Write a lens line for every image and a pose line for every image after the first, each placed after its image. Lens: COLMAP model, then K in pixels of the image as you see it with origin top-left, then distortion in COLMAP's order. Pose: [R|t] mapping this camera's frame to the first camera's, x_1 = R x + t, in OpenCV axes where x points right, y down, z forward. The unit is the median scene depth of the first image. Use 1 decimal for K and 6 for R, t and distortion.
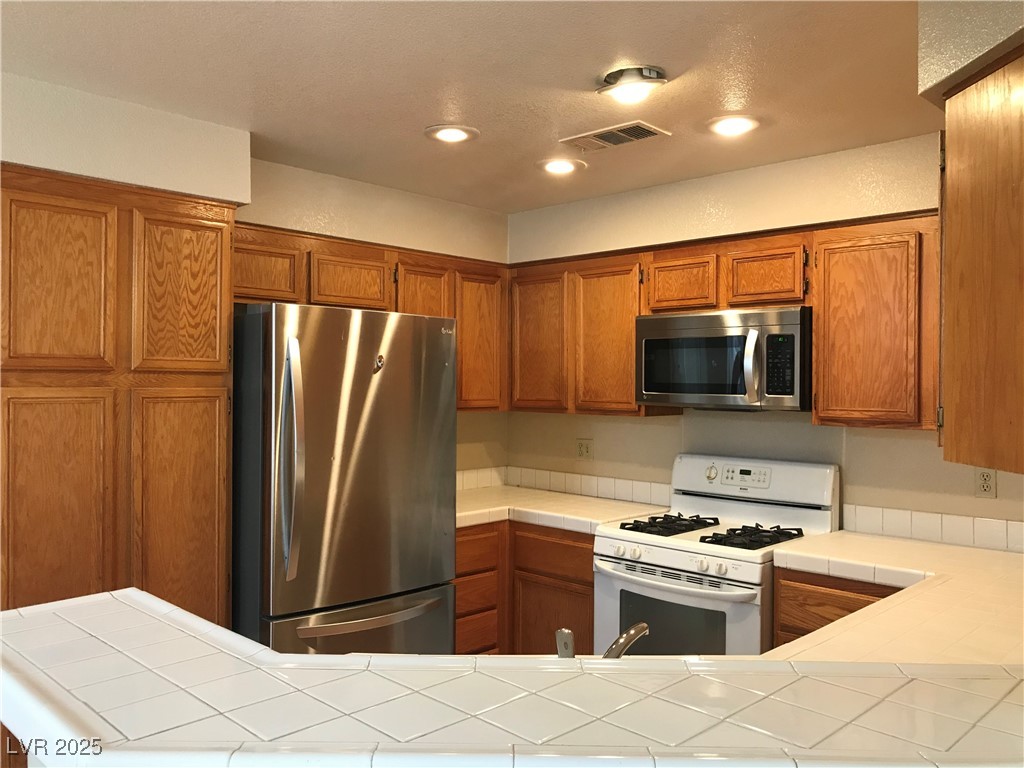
lens RADIAL K [[849.1, 0, 512.2], [0, 849.1, 384.7], [0, 0, 1]] dist [0.044310, 0.012837]
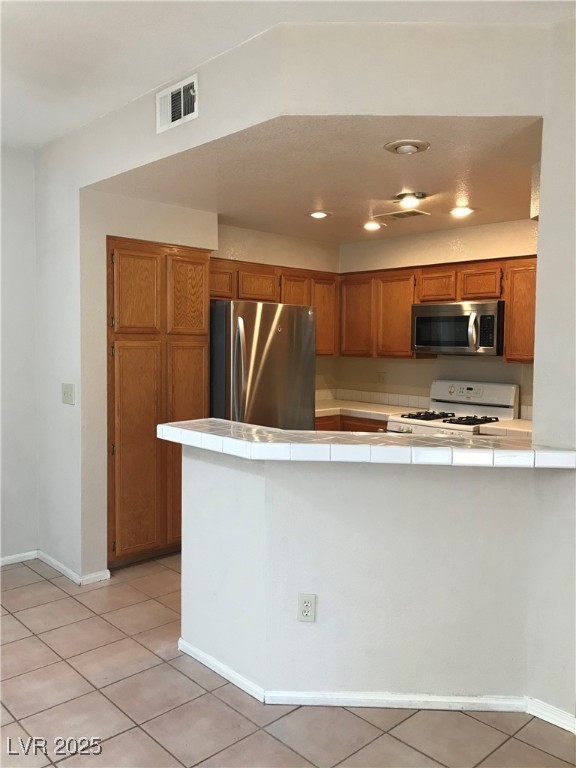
lens RADIAL K [[636.9, 0, 289.9], [0, 636.9, 380.0], [0, 0, 1]] dist [0.044310, 0.012837]
pose [[0.998859, 0.006599, -0.047290, -0.055606], [-0.003901, 0.998371, 0.056920, 0.005736], [0.047589, -0.056670, 0.997258, -0.433316]]
